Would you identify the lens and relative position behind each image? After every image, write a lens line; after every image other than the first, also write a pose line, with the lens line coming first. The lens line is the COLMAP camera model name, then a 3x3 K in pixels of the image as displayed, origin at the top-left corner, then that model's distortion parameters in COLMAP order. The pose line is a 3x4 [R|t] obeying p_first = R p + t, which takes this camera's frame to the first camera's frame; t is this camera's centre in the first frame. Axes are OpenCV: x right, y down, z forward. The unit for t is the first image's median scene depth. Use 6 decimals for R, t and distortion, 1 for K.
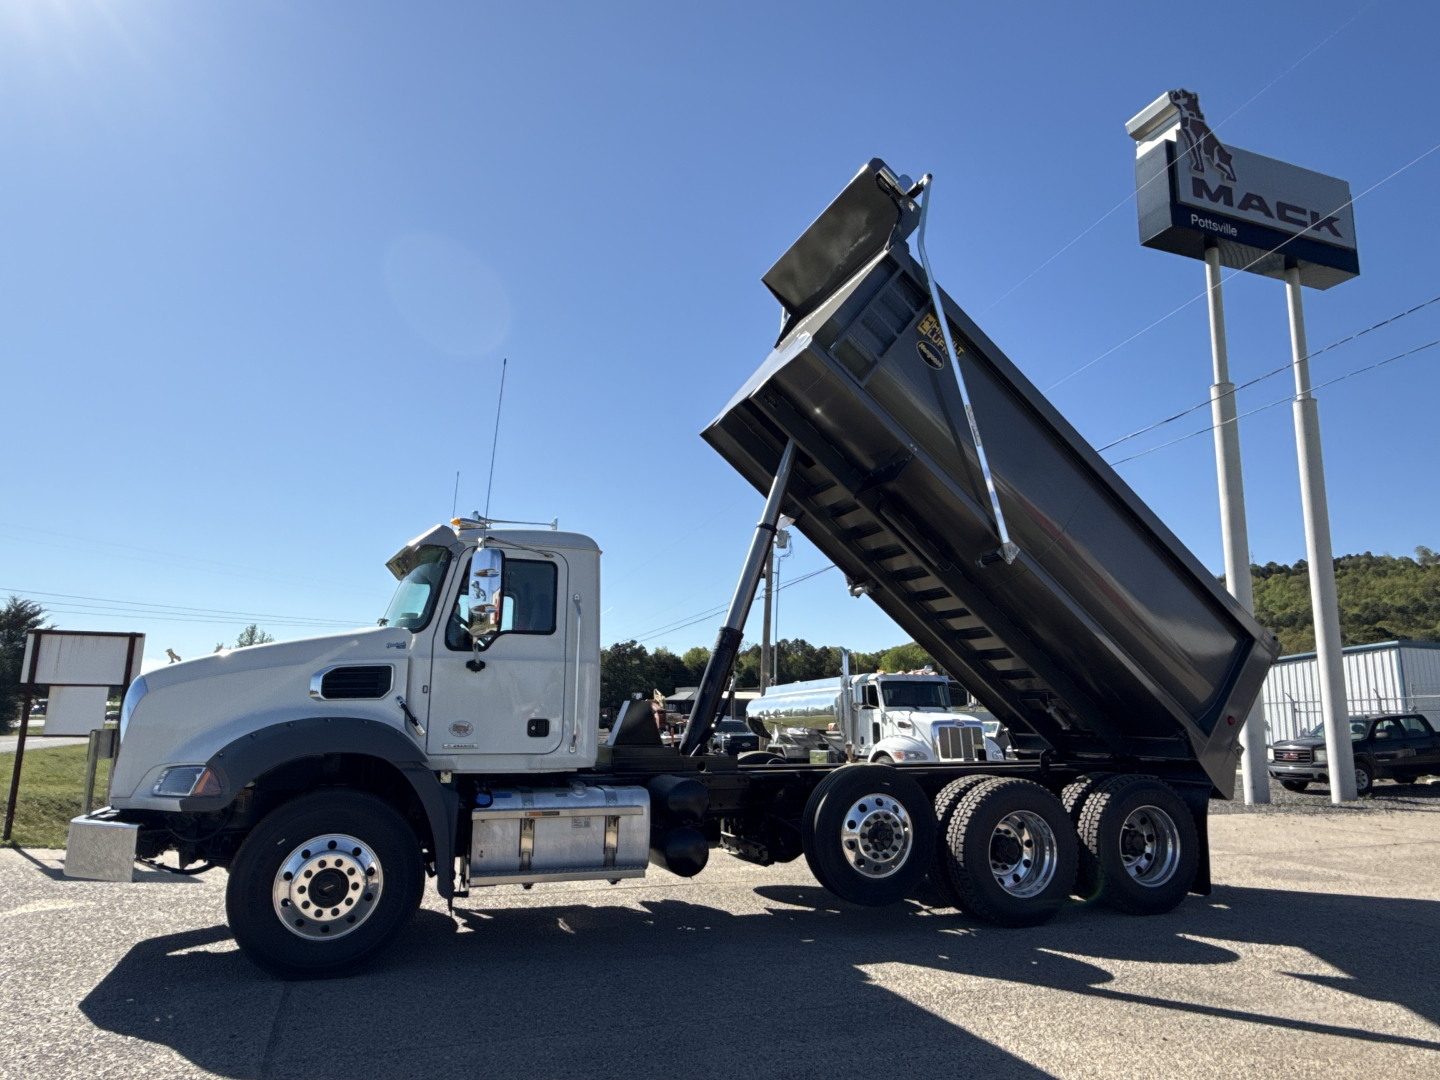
lens RADIAL K [[902.1, 0, 718.8], [0, 902.1, 546.8], [0, 0, 1]] dist [-0.002006, -0.000237]
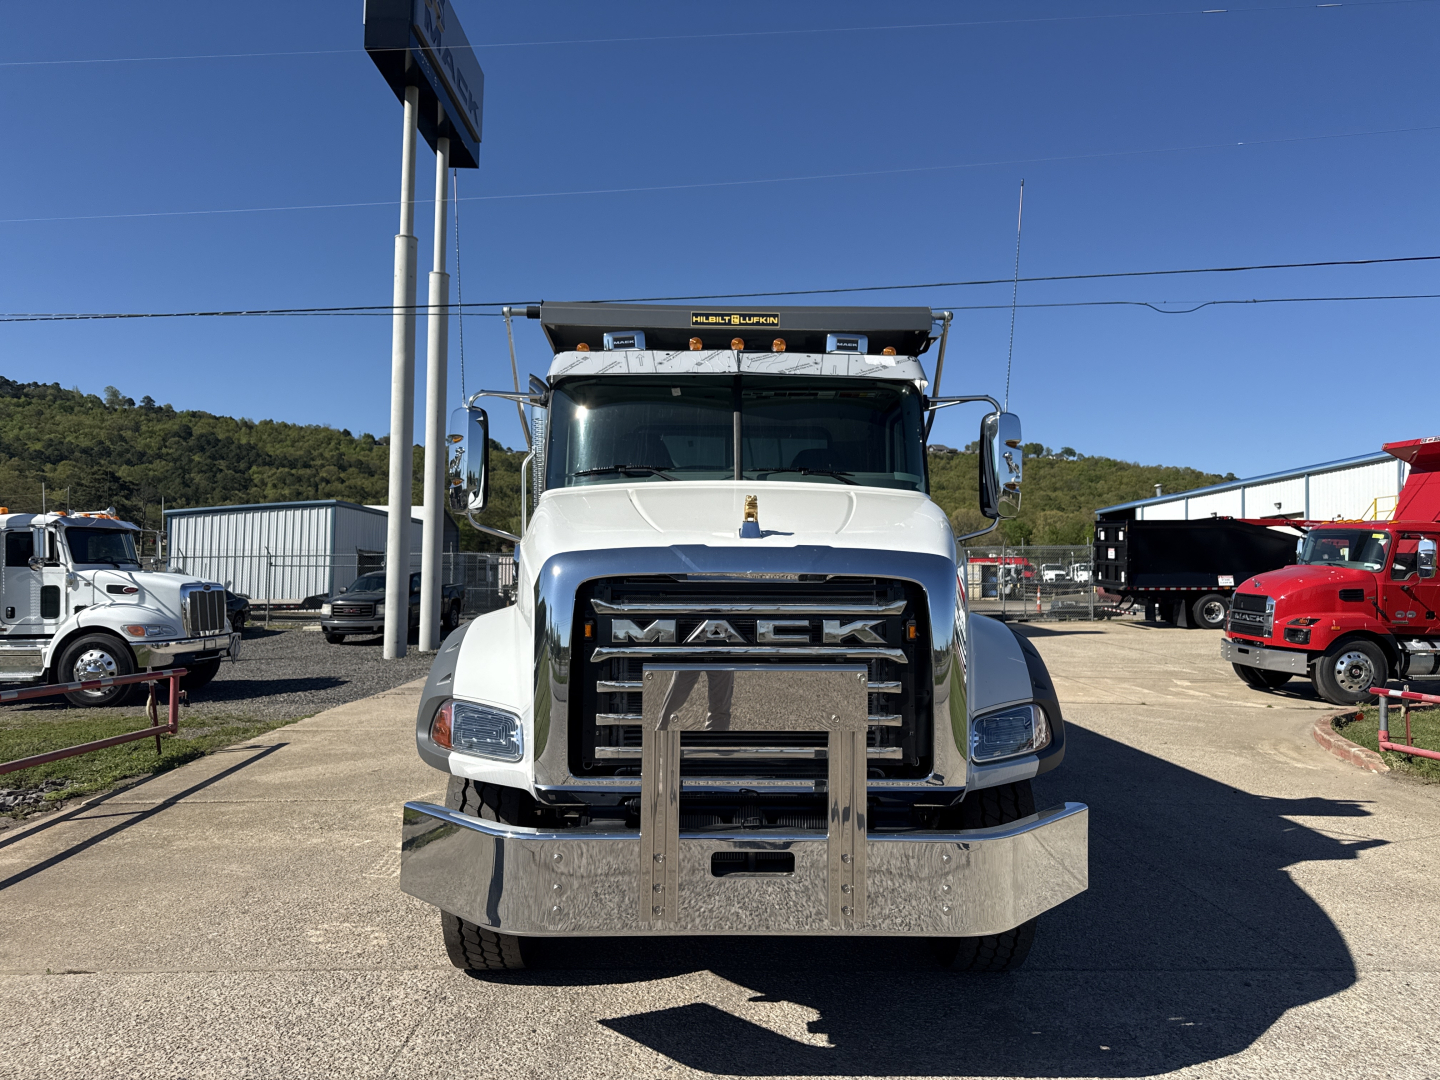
lens RADIAL K [[1010.8, 0, 725.0], [0, 1010.8, 541.5], [0, 0, 1]] dist [0.051232, -0.059704]
pose [[0.348973, 0.026611, 0.936755, -0.327806], [-0.180913, 0.982706, 0.039480, 0.035342], [-0.919505, -0.183248, 0.347752, 0.241792]]
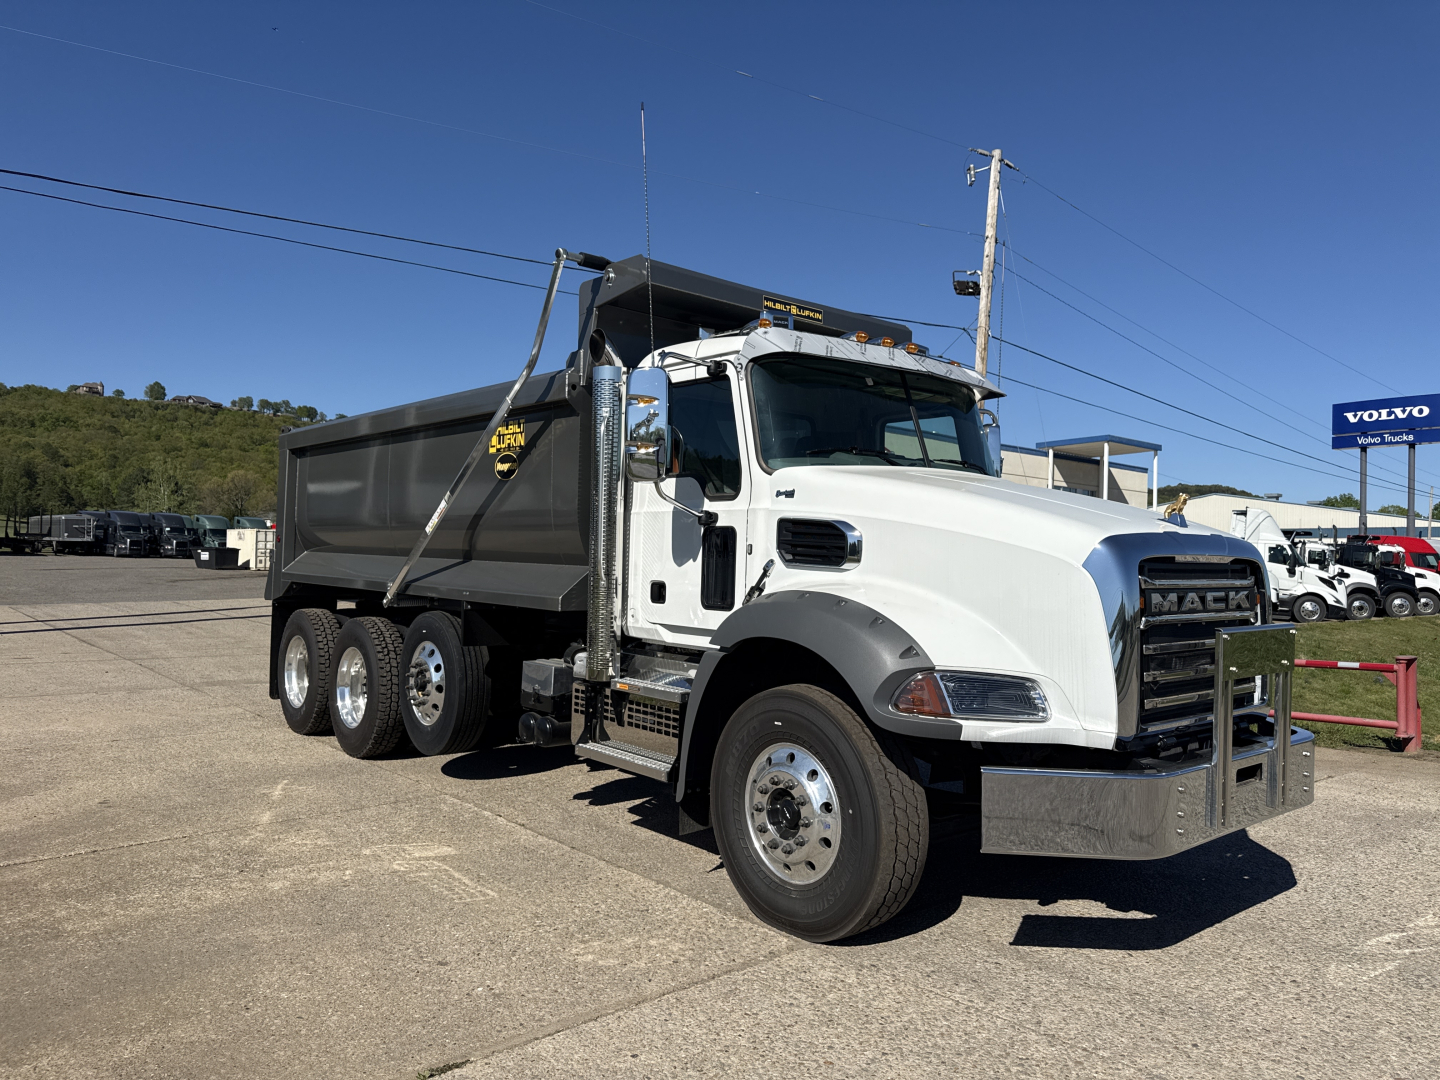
lens RADIAL K [[1010.8, 0, 723.3], [0, 1010.8, 539.8], [0, 0, 1]] dist [0.051232, -0.059704]
pose [[-0.327765, -0.000200, 0.944759, -0.339979], [-0.200276, 0.977287, -0.069274, 0.076263], [-0.923288, -0.211918, -0.320361, 0.448441]]
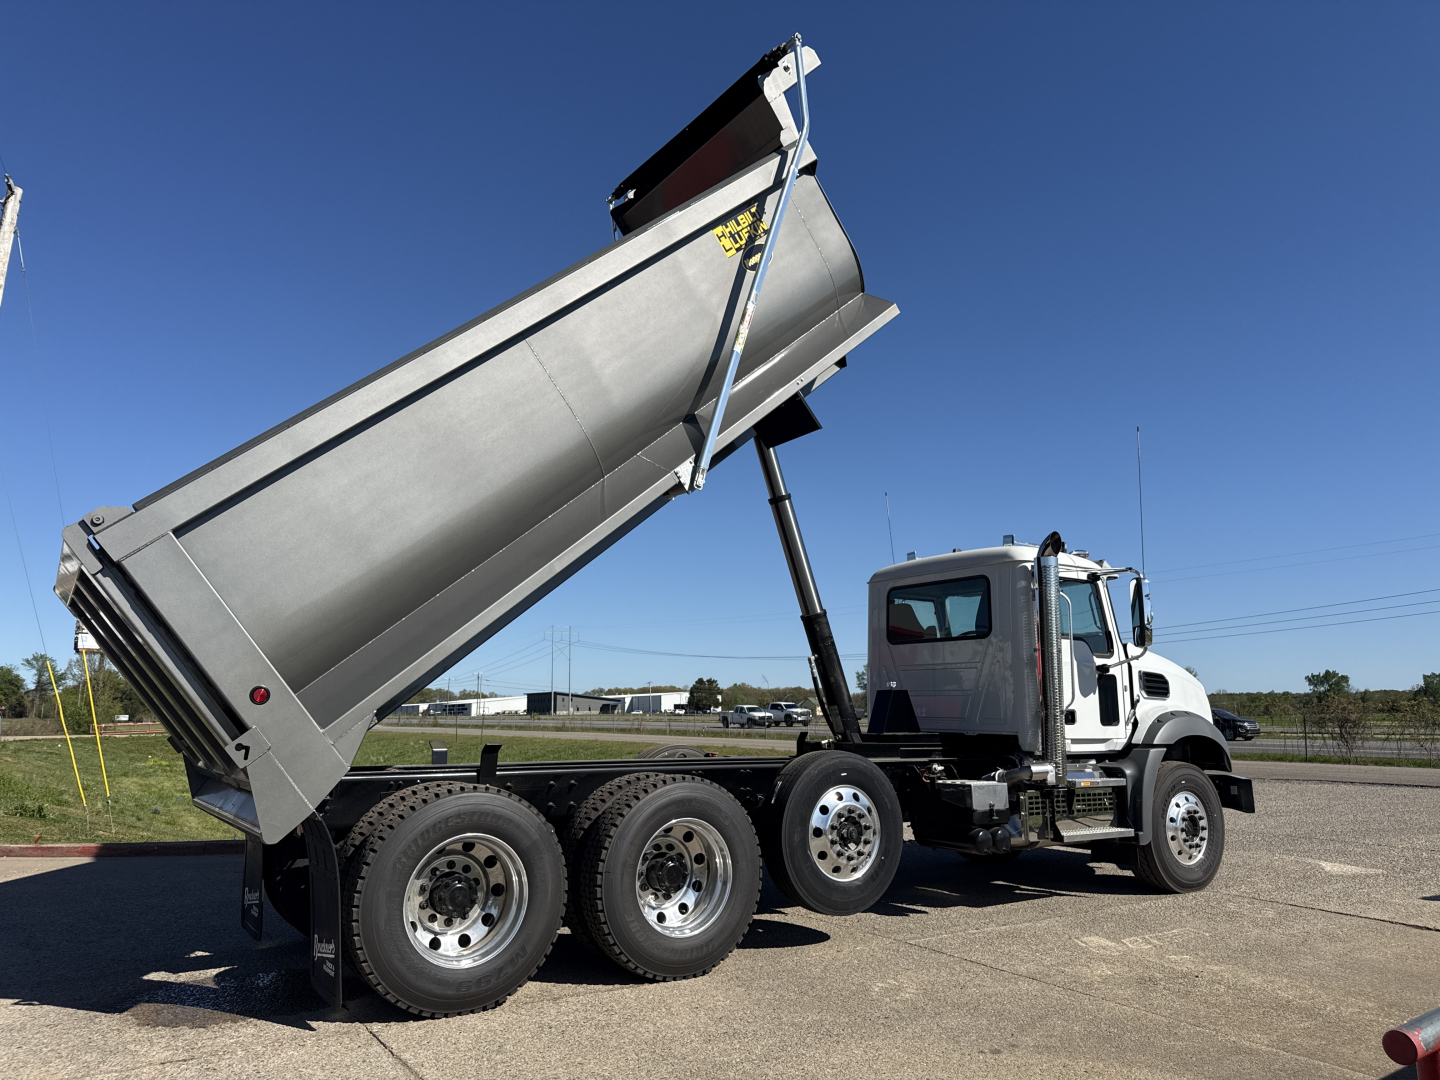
lens RADIAL K [[1010.8, 0, 735.4], [0, 1010.8, 533.6], [0, 0, 1]] dist [0.051232, -0.059704]
pose [[-0.978447, -0.045724, -0.201373, 0.127461], [0.028967, 0.935144, -0.353081, 0.144115], [0.204457, -0.351304, -0.913664, 0.736663]]
